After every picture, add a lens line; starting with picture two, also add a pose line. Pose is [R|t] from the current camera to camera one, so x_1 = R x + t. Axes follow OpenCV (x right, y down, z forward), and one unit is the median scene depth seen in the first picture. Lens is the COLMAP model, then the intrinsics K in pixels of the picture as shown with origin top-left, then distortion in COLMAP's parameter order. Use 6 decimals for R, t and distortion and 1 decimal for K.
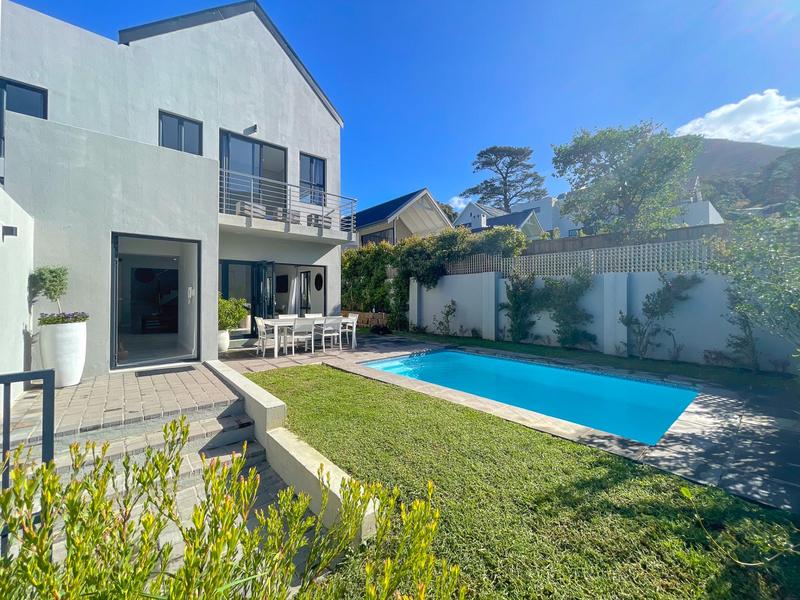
lens RADIAL K [[323.0, 0, 397.0], [0, 323.0, 290.4], [0, 0, 1]] dist [-0.004813, 0.000175]
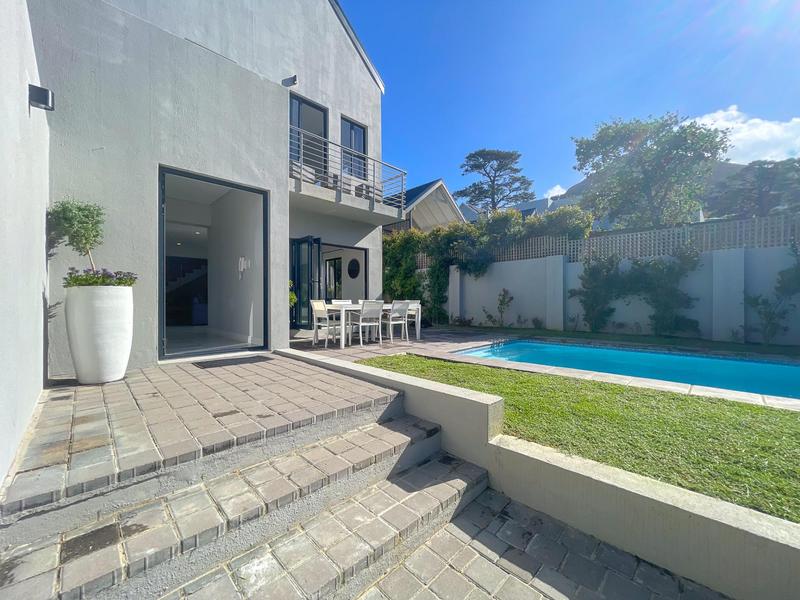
lens RADIAL K [[323.0, 0, 404.9], [0, 323.0, 296.8], [0, 0, 1]] dist [-0.004813, 0.000175]
pose [[0.997492, 0.001691, 0.070757, -0.217187], [-0.002478, 0.999936, 0.011030, 0.053556], [-0.070734, -0.011178, 0.997433, 0.139476]]
